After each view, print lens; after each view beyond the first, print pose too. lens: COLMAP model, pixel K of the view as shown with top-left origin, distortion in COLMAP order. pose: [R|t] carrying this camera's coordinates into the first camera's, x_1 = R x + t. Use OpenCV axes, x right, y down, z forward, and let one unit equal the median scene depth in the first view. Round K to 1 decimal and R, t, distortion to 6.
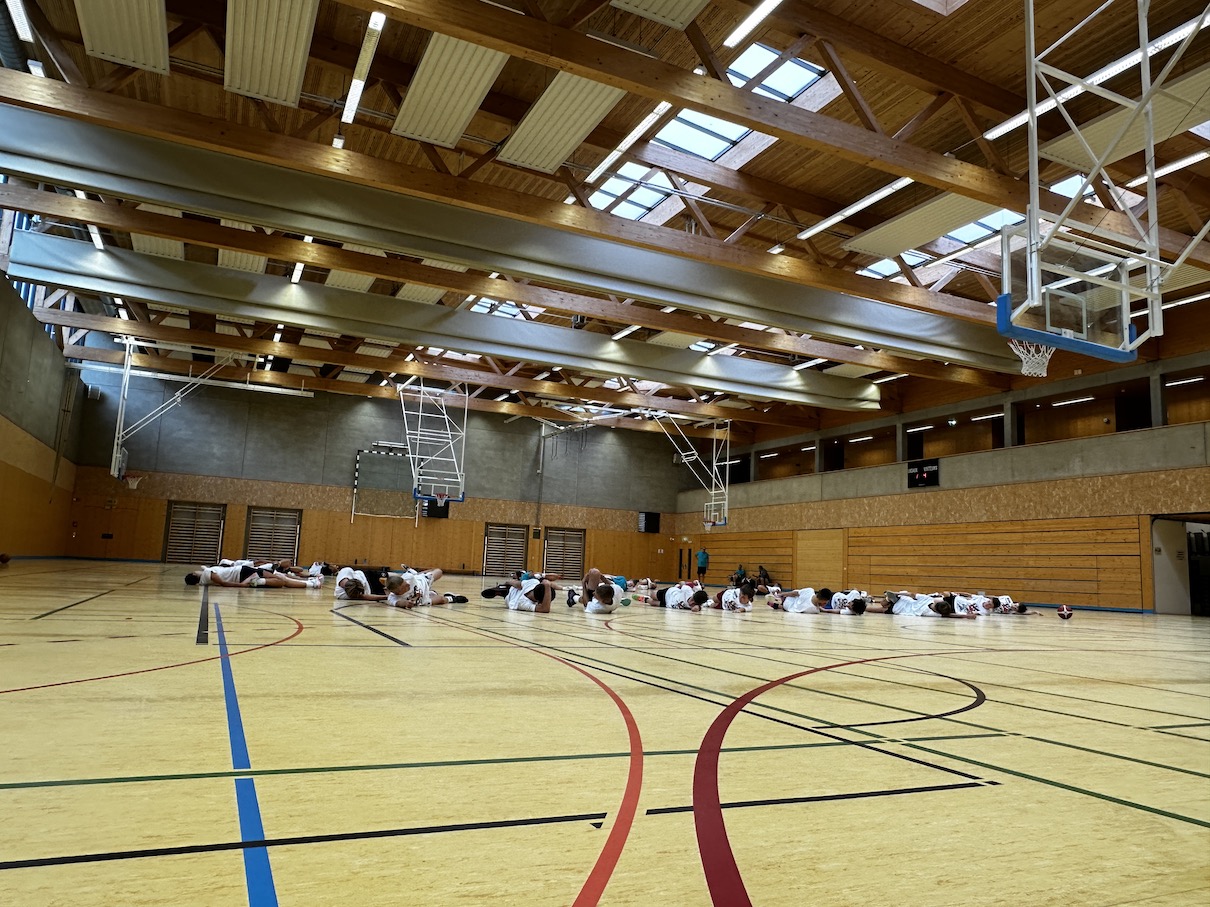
lens RADIAL K [[852.5, 0, 605.0], [0, 852.5, 453.5], [0, 0, 1]] dist [0.001337, 0.000028]
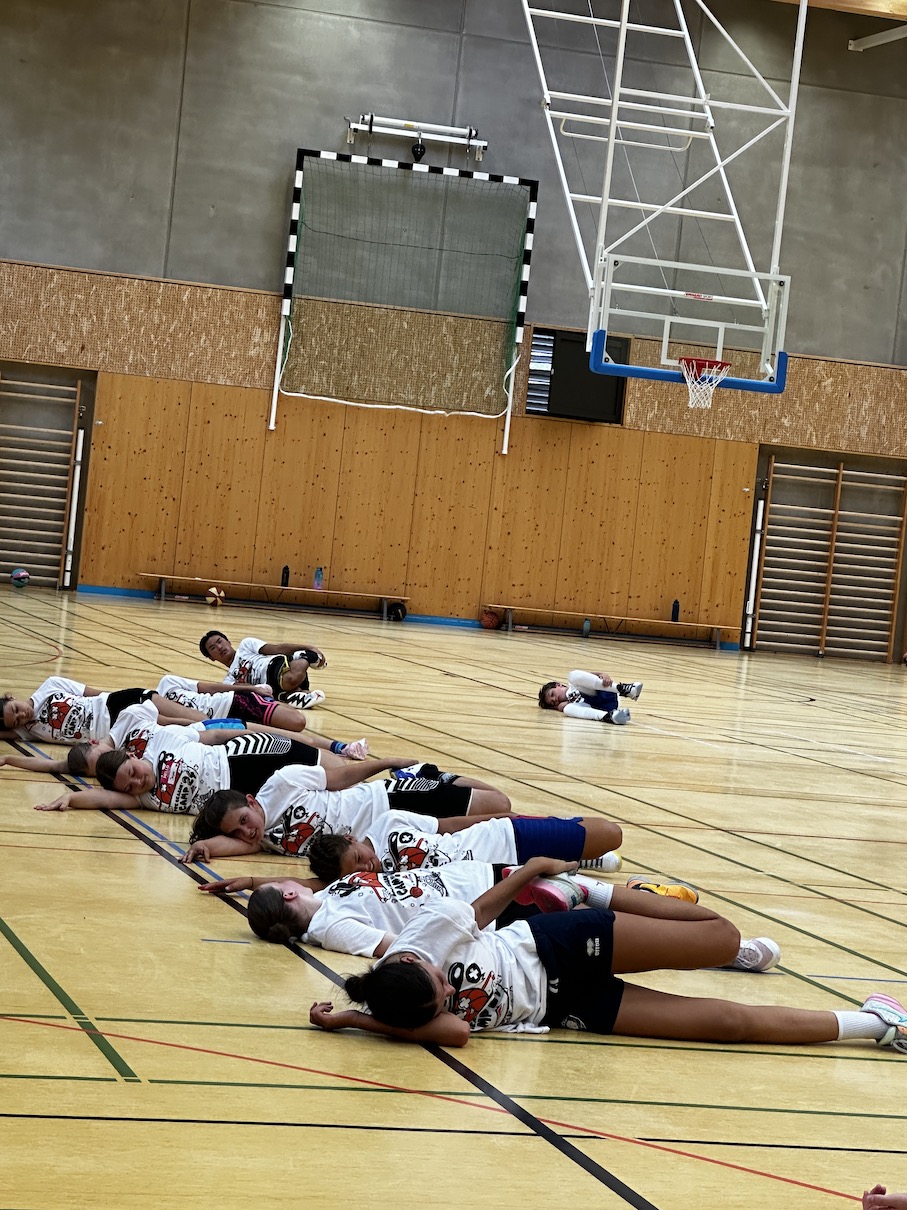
lens RADIAL K [[3005.7, 0, 453.5], [0, 3005.7, 605.0], [0, 0, 1]] dist [0.172420, 0.367936]
pose [[0.986321, 0.055714, -0.155134, -0.093460], [-0.030927, 0.986982, 0.157827, -0.013947], [0.161908, -0.150871, 0.975205, 0.090980]]
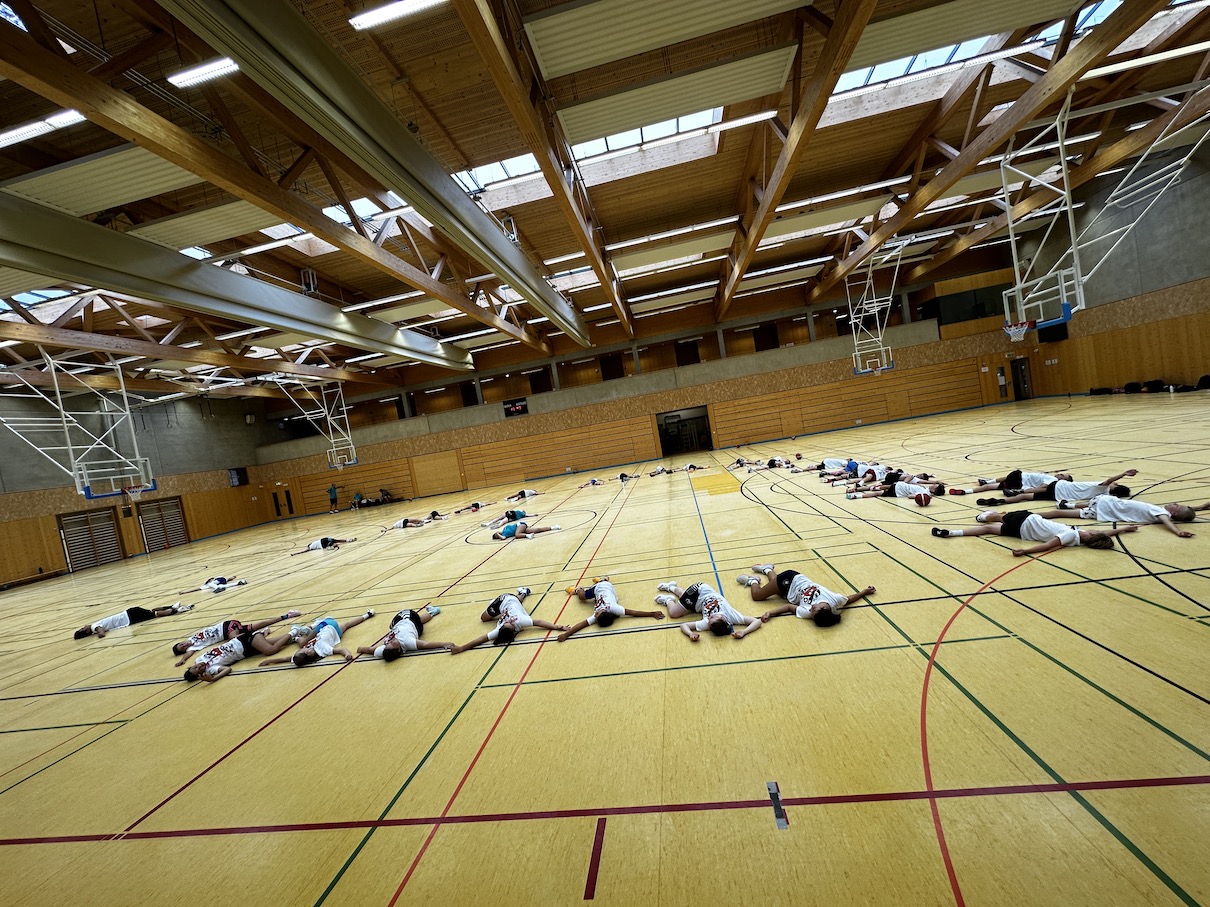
lens RADIAL K [[484.3, 0, 605.0], [0, 484.3, 453.5], [0, 0, 1]] dist [0.000485, 0.000087]
pose [[0.530444, -0.176009, 0.829246, -0.259204], [0.078075, 0.984194, 0.158955, -0.018701], [-0.844117, -0.019574, 0.535802, 0.266486]]
